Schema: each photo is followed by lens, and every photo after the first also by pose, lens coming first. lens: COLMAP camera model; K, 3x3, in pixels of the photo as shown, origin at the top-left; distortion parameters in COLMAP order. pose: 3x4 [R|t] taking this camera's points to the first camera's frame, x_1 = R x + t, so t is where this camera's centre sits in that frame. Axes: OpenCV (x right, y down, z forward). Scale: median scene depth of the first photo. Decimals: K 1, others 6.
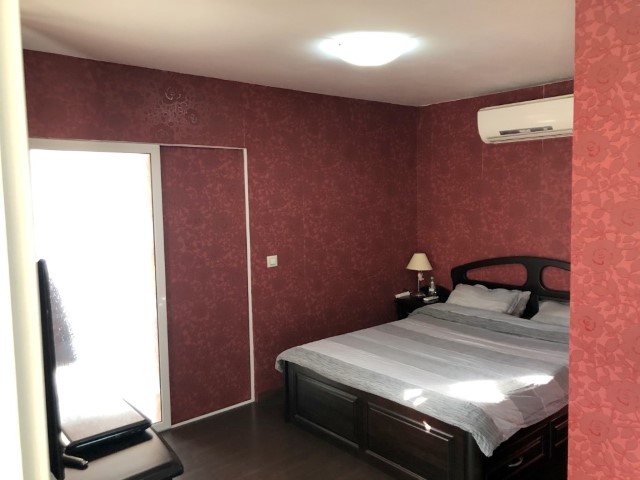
lens RADIAL K [[525.8, 0, 323.6], [0, 525.8, 238.7], [0, 0, 1]] dist [0.030749, -0.002714]
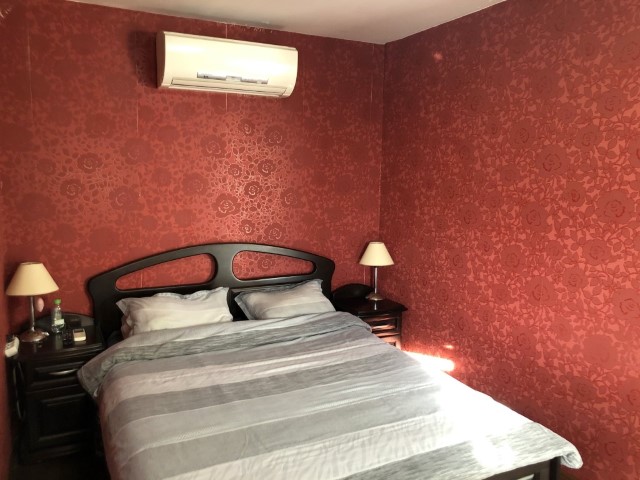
lens RADIAL K [[525.8, 0, 323.6], [0, 525.8, 238.7], [0, 0, 1]] dist [0.030749, -0.002714]
pose [[0.205027, -0.118368, 0.971573, -0.330726], [0.050726, 0.992611, 0.110226, -0.049871], [-0.977441, 0.026685, 0.209516, 0.652682]]
